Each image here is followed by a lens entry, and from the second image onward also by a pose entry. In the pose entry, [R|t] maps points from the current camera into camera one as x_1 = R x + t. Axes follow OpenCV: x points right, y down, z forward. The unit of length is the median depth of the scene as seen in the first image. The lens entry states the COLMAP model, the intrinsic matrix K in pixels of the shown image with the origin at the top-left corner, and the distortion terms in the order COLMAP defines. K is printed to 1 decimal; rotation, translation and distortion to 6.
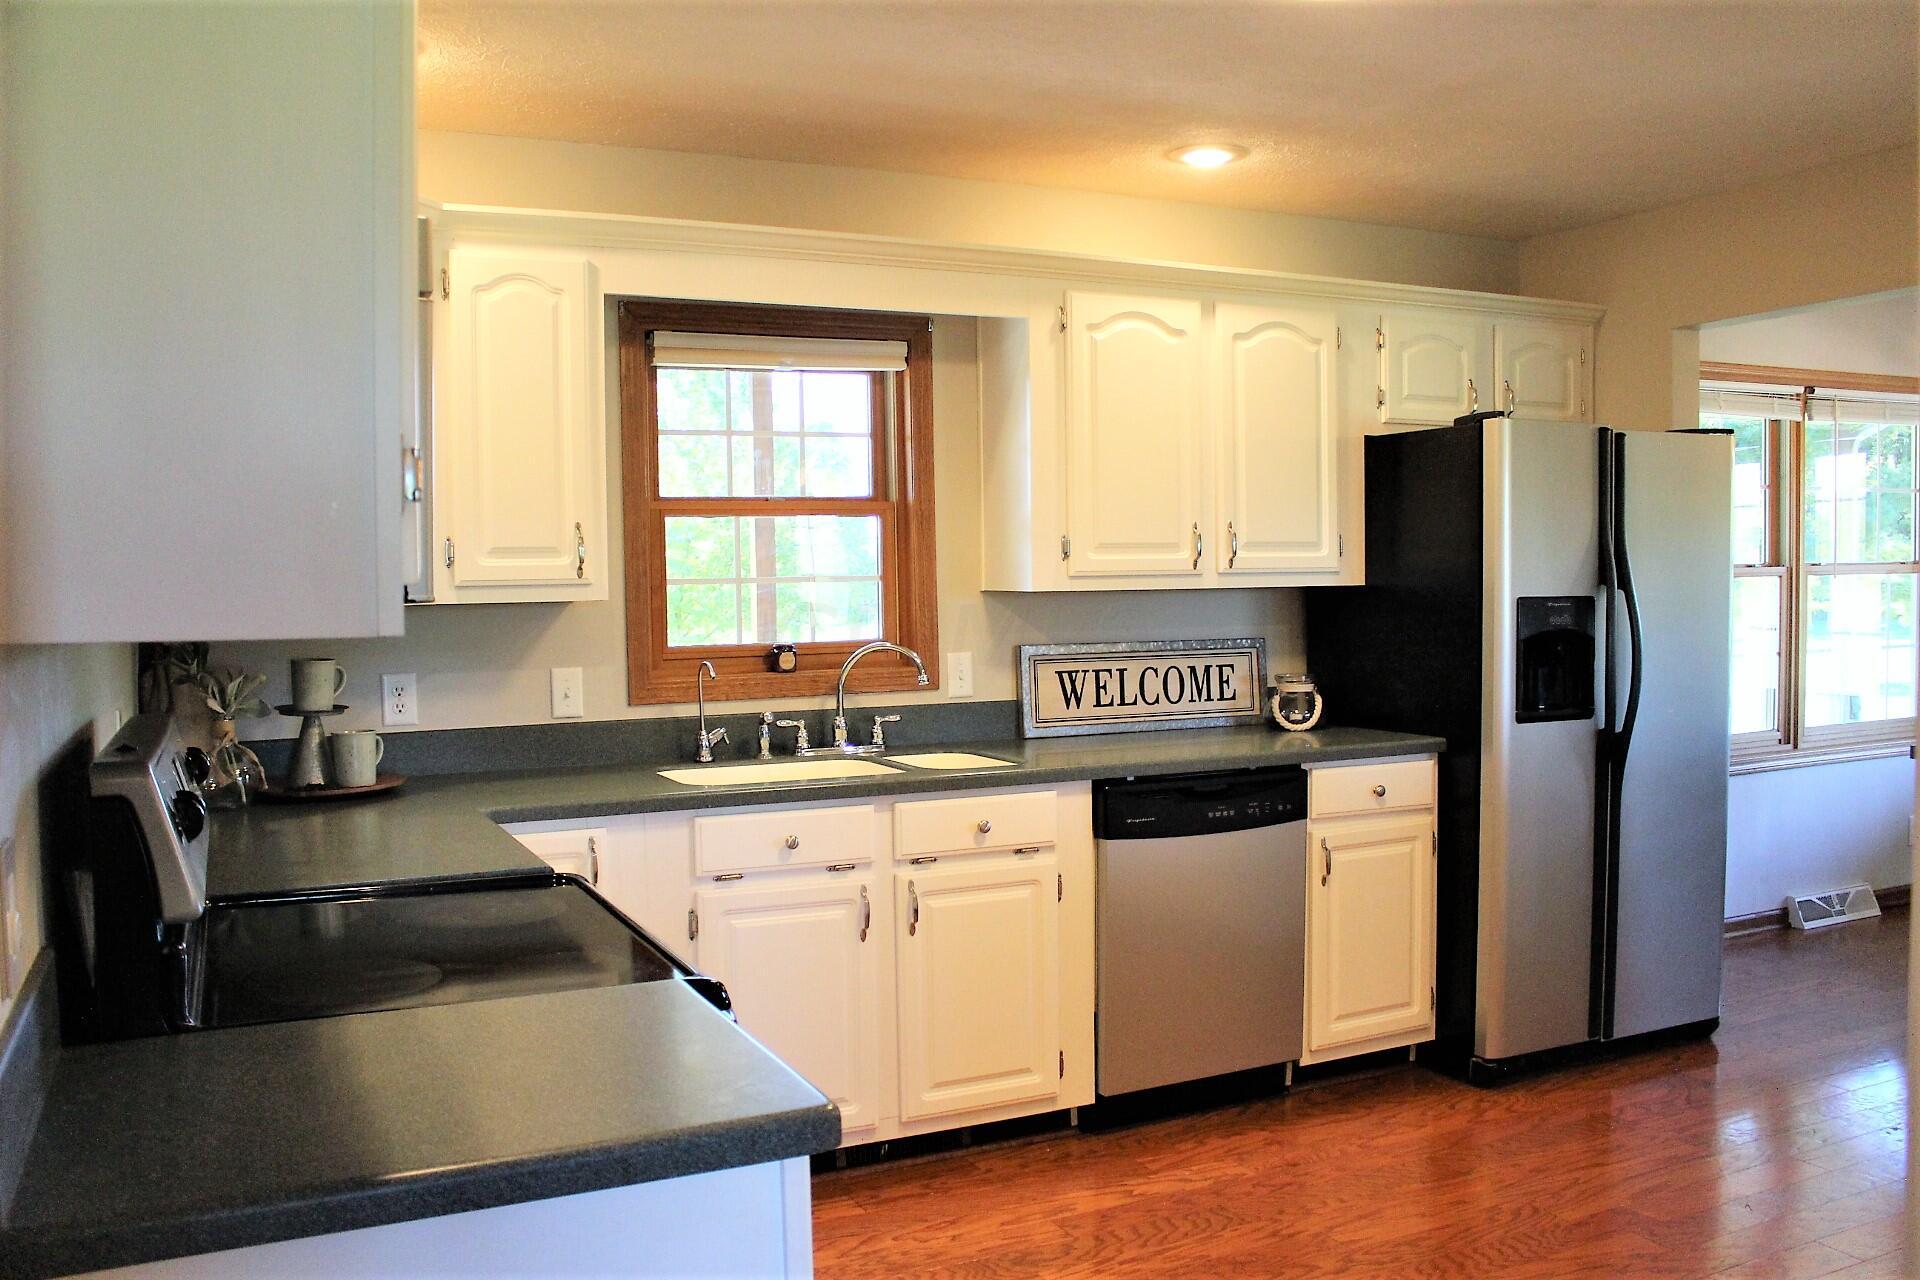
lens RADIAL K [[1585.6, 0, 954.7], [0, 1585.6, 657.8], [0, 0, 1]] dist [-0.158261, 0.128410]
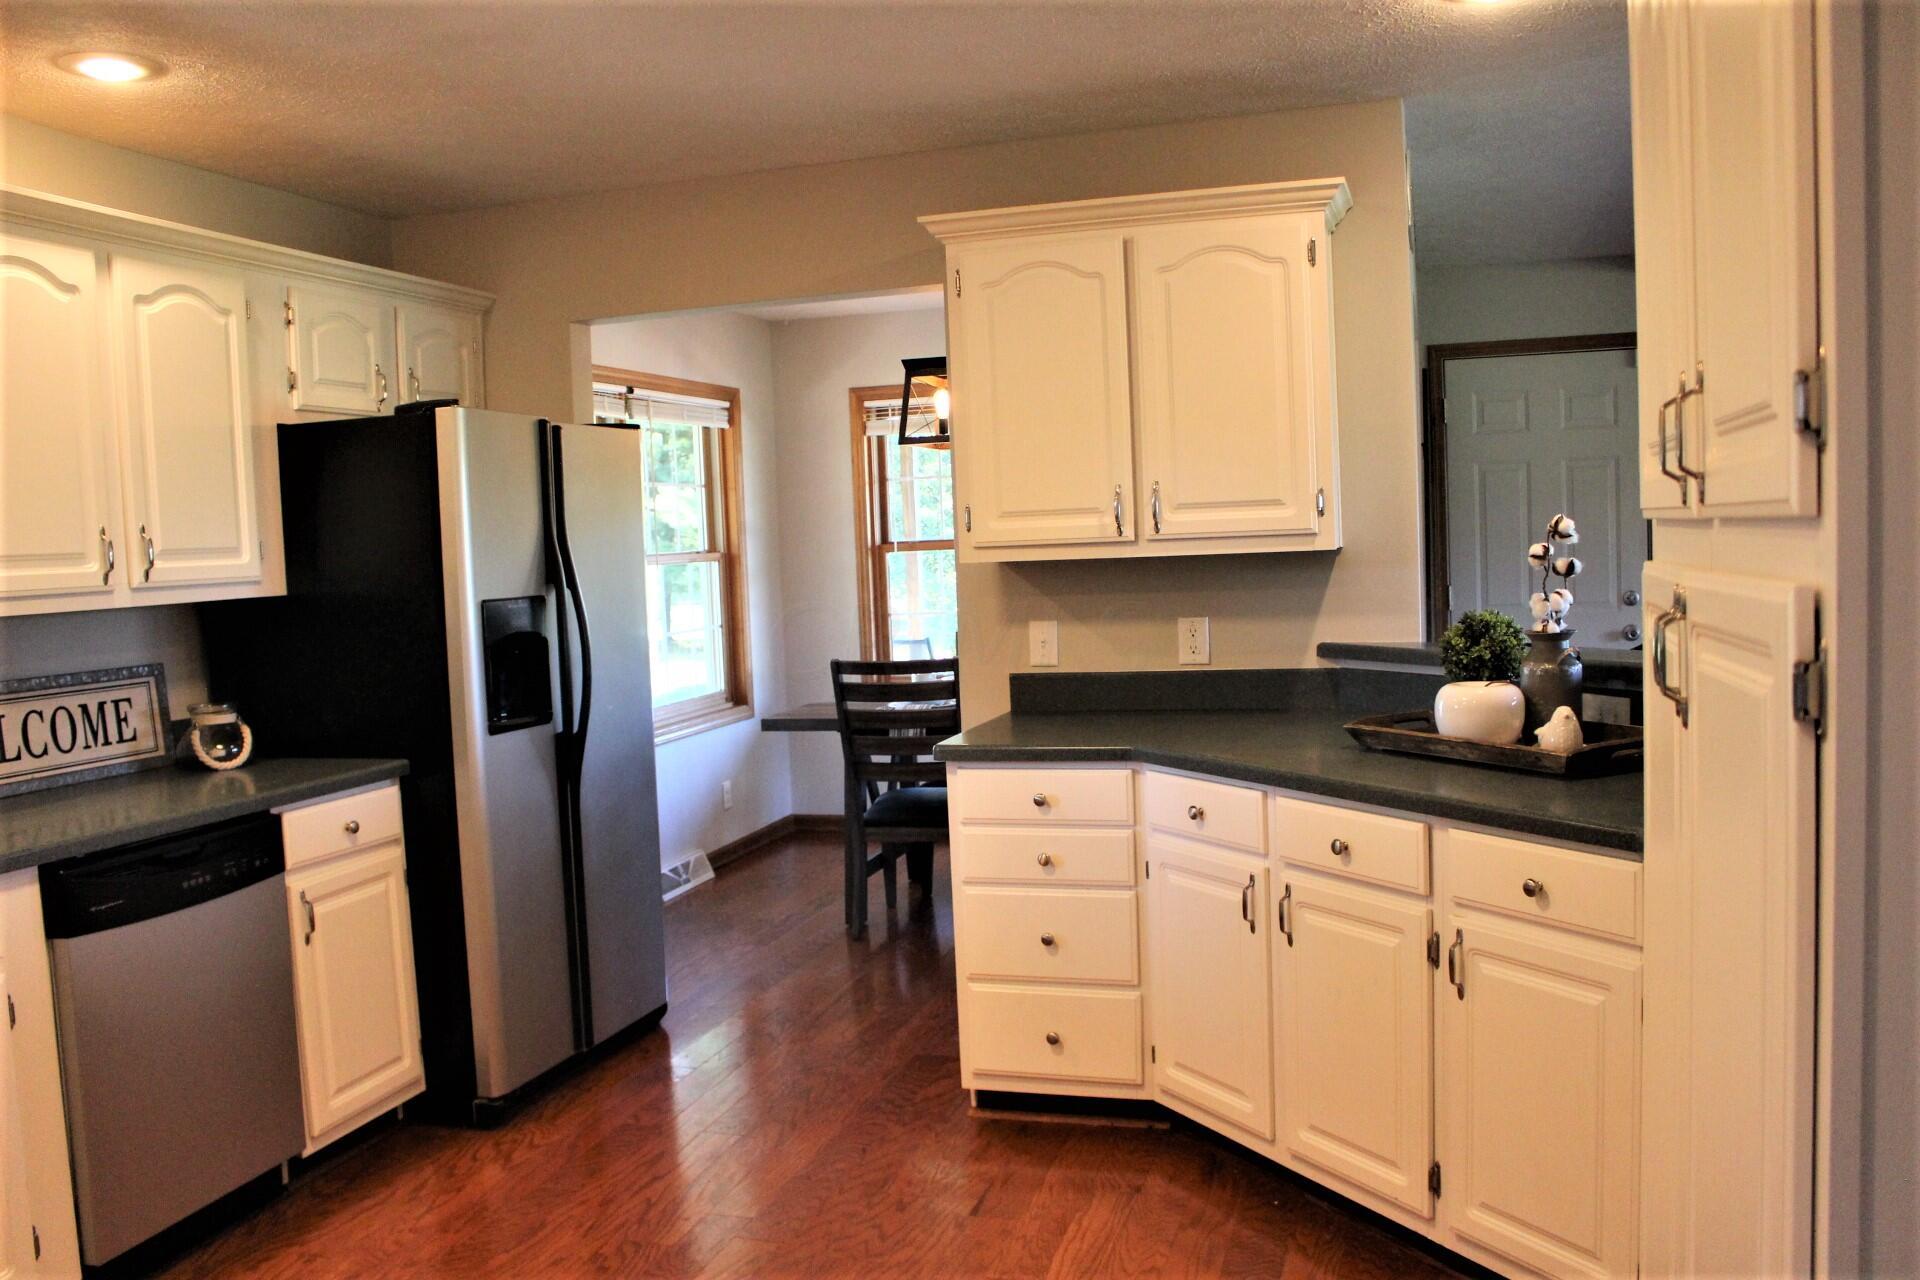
lens RADIAL K [[1585.6, 0, 954.7], [0, 1585.6, 657.8], [0, 0, 1]] dist [-0.158261, 0.128410]
pose [[0.677771, -0.067113, 0.732203, -0.125262], [0.066219, 0.997350, 0.030120, -0.013349], [-0.732285, 0.028072, 0.680420, 0.148326]]
